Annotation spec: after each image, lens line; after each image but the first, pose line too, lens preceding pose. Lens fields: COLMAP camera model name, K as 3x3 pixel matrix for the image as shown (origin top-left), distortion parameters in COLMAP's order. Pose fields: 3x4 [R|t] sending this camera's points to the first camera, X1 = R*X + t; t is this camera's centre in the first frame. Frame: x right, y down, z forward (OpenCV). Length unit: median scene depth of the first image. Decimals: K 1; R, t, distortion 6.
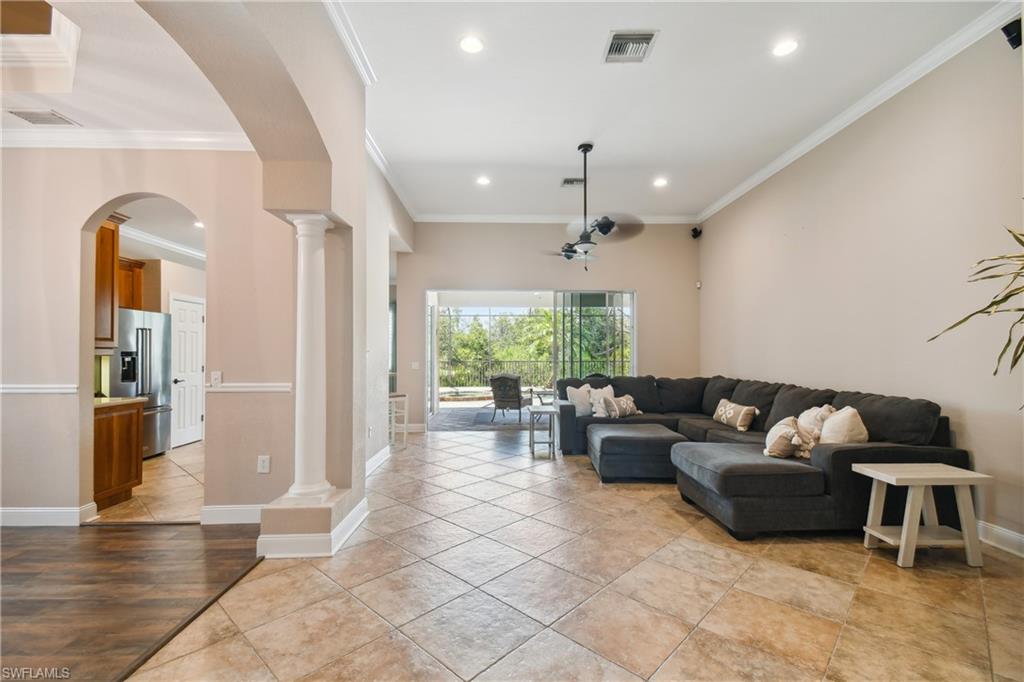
lens RADIAL K [[448.7, 0, 514.3], [0, 448.7, 347.7], [0, 0, 1]] dist [0.055636, -0.031123]
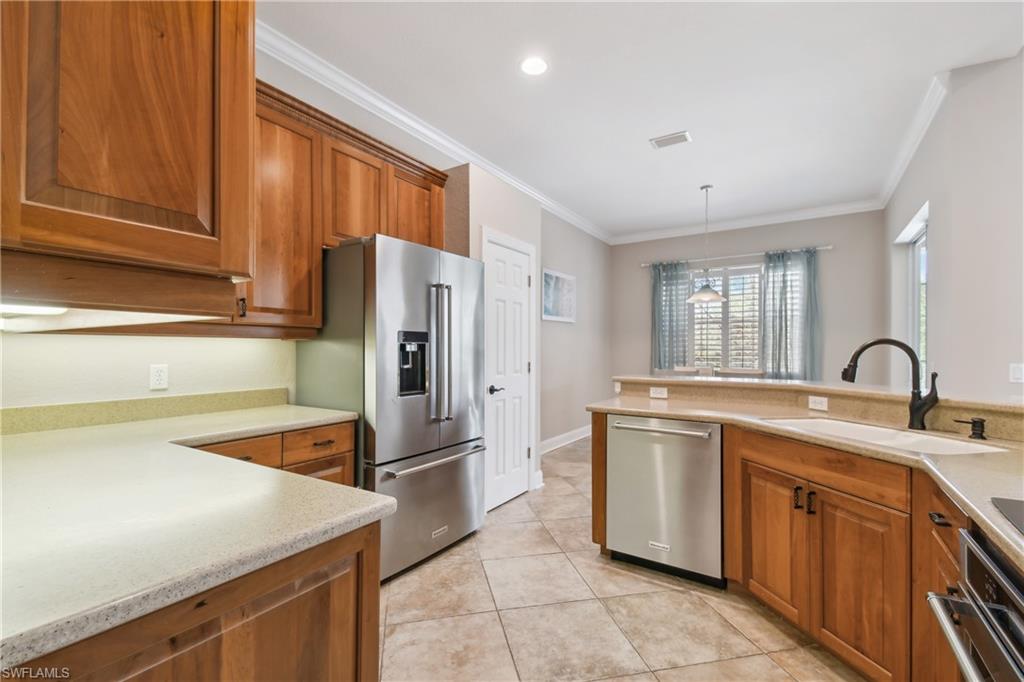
lens RADIAL K [[450.5, 0, 512.9], [0, 450.5, 346.7], [0, 0, 1]] dist [0.052165, -0.029163]
pose [[0.829176, 0.000273, -0.558987, -0.486288], [0.002987, 0.999983, 0.004919, 0.021940], [0.558979, -0.005748, 0.829162, 0.662485]]
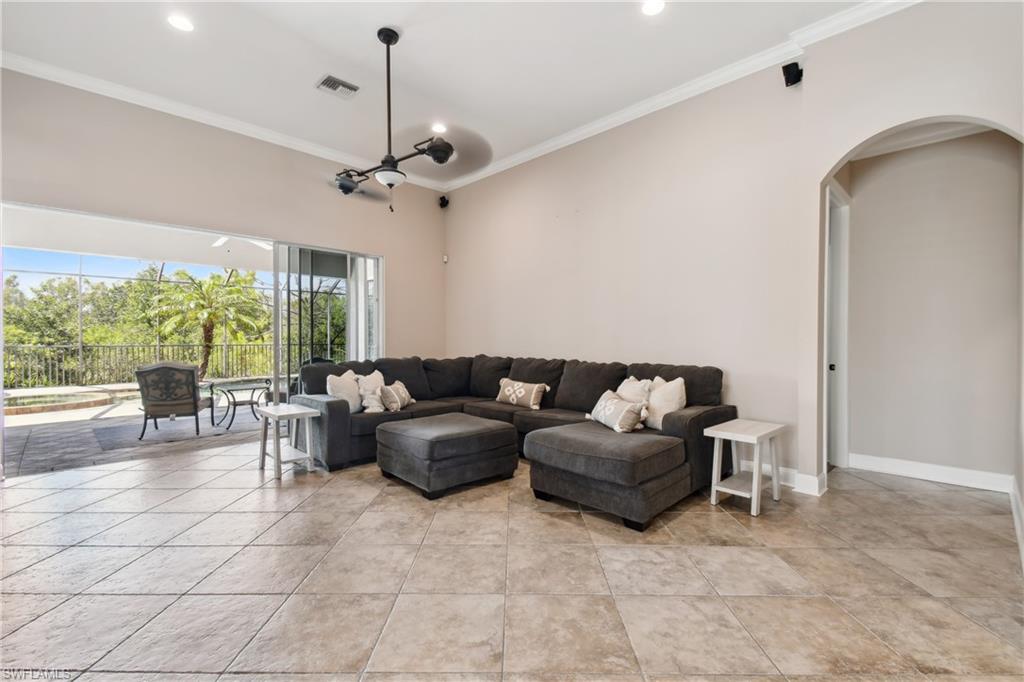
lens RADIAL K [[450.3, 0, 515.3], [0, 450.3, 342.0], [0, 0, 1]] dist [0.050932, -0.026509]
pose [[0.727928, -0.004725, 0.685637, -0.180600], [-0.010383, 0.999786, 0.017913, 0.020389], [-0.685575, -0.020158, 0.727723, 0.311511]]
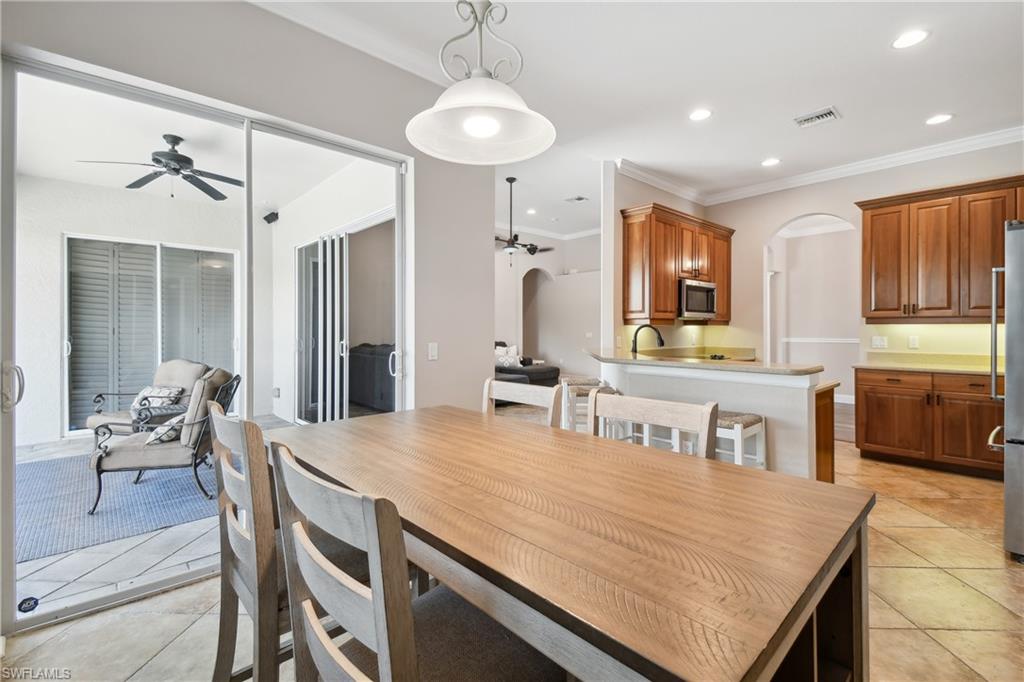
lens RADIAL K [[449.2, 0, 513.7], [0, 449.2, 329.6], [0, 0, 1]] dist [0.050202, -0.025941]
pose [[-0.649034, -0.000338, 0.760760, -0.863227], [-0.007341, 0.999956, -0.005818, 0.032812], [-0.760724, -0.009361, -0.649008, 1.785580]]
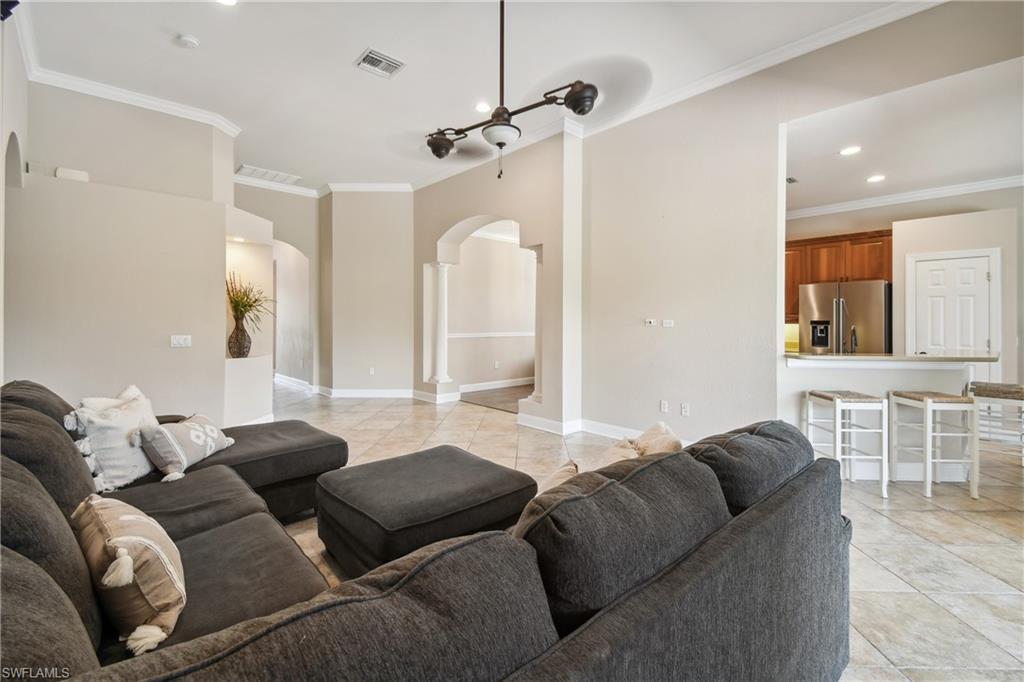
lens RADIAL K [[453.3, 0, 518.4], [0, 453.3, 319.7], [0, 0, 1]] dist [0.037210, -0.000032]
pose [[-0.747838, -0.003050, -0.663874, 0.491401], [0.005235, 0.999931, -0.010491, 0.013861], [0.663860, -0.011321, -0.747771, 1.353746]]
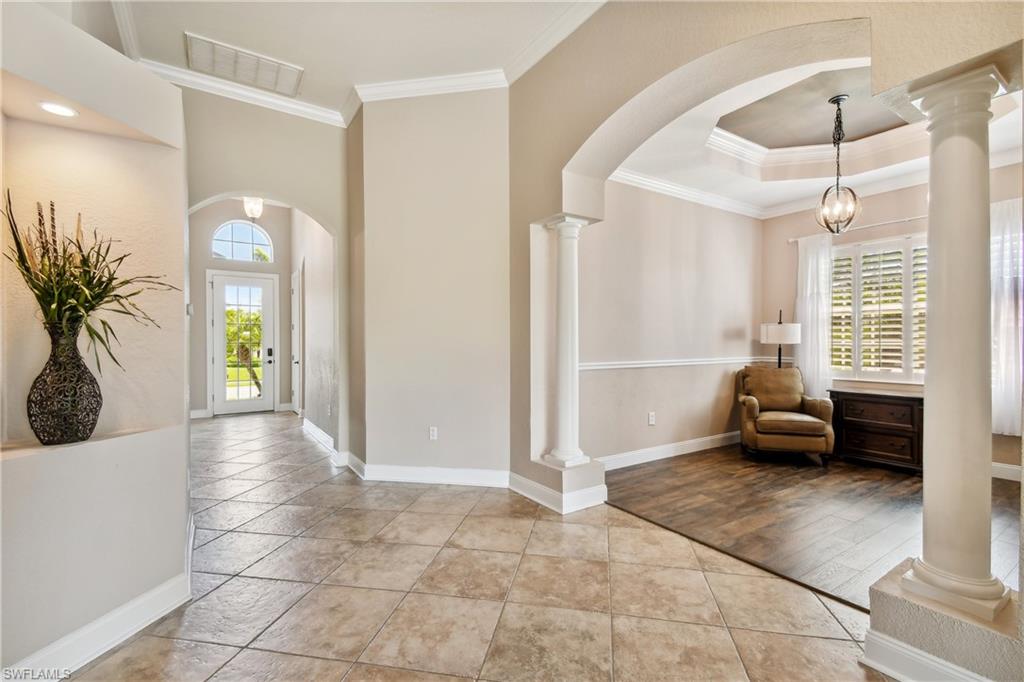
lens RADIAL K [[450.3, 0, 515.3], [0, 450.3, 342.0], [0, 0, 1]] dist [0.050932, -0.026509]
pose [[-0.844301, 0.004547, -0.535849, 0.178339], [0.009703, 0.999930, -0.006803, 0.012196], [0.535781, -0.010943, -0.844286, 0.697187]]
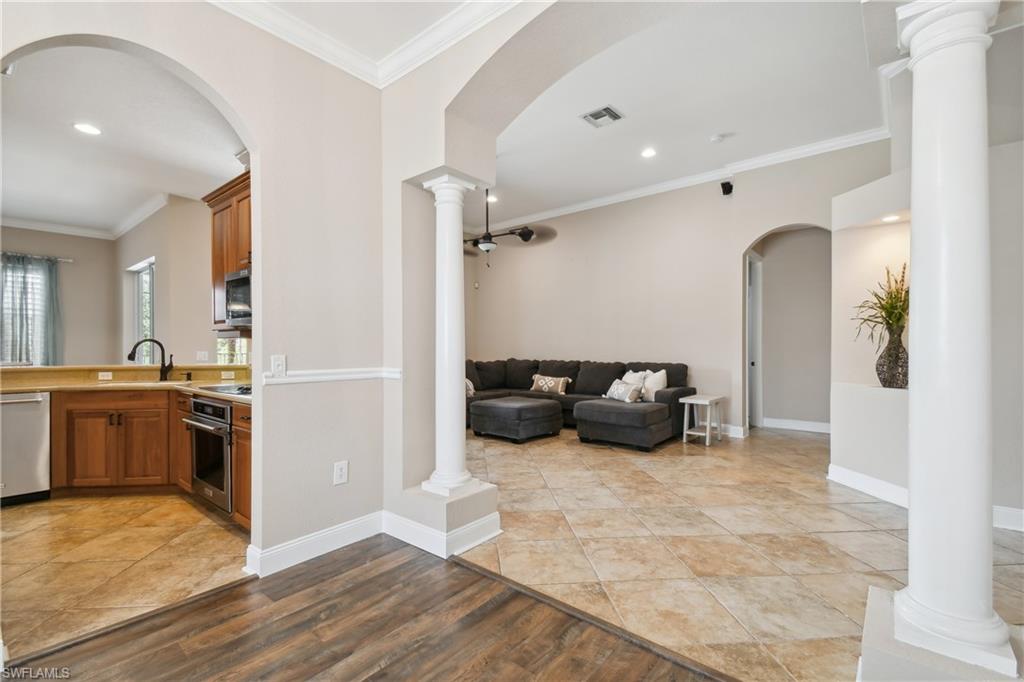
lens RADIAL K [[450.5, 0, 512.9], [0, 450.5, 346.7], [0, 0, 1]] dist [0.052165, -0.029163]
pose [[0.661644, -0.001716, 0.749816, -0.618894], [-0.007202, 0.999937, 0.008643, 0.020296], [-0.749784, -0.011119, 0.661590, 0.175945]]
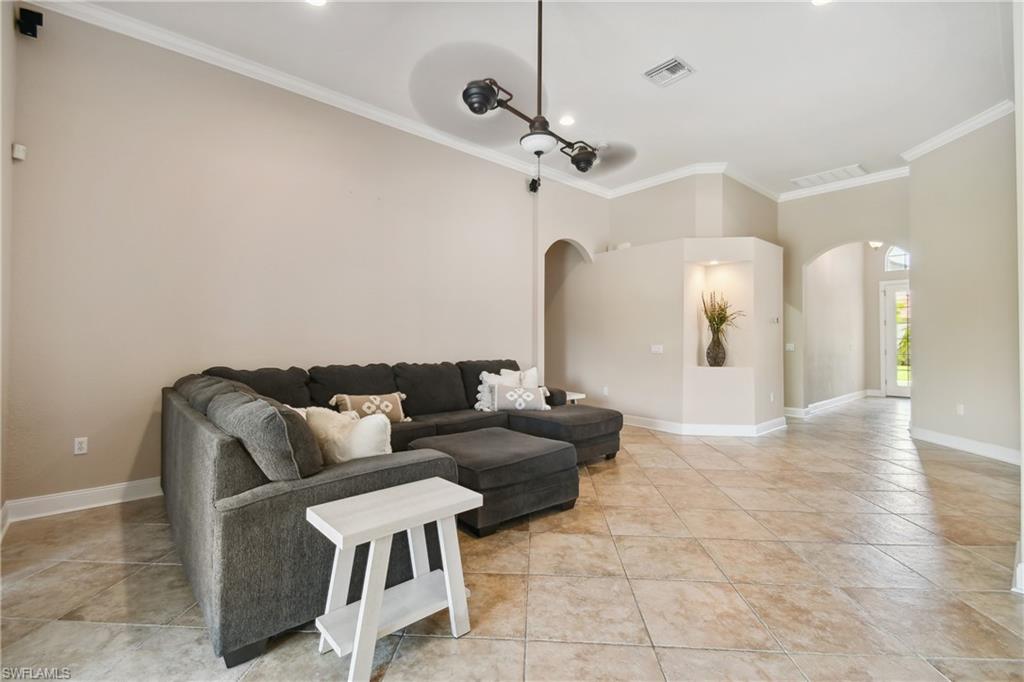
lens RADIAL K [[449.8, 0, 510.5], [0, 449.8, 332.2], [0, 0, 1]] dist [0.050126, -0.025980]
pose [[-0.640674, 0.011809, 0.767722, -0.250271], [-0.011549, 0.999620, -0.025013, 0.033794], [-0.767726, -0.024891, -0.640295, 1.308923]]
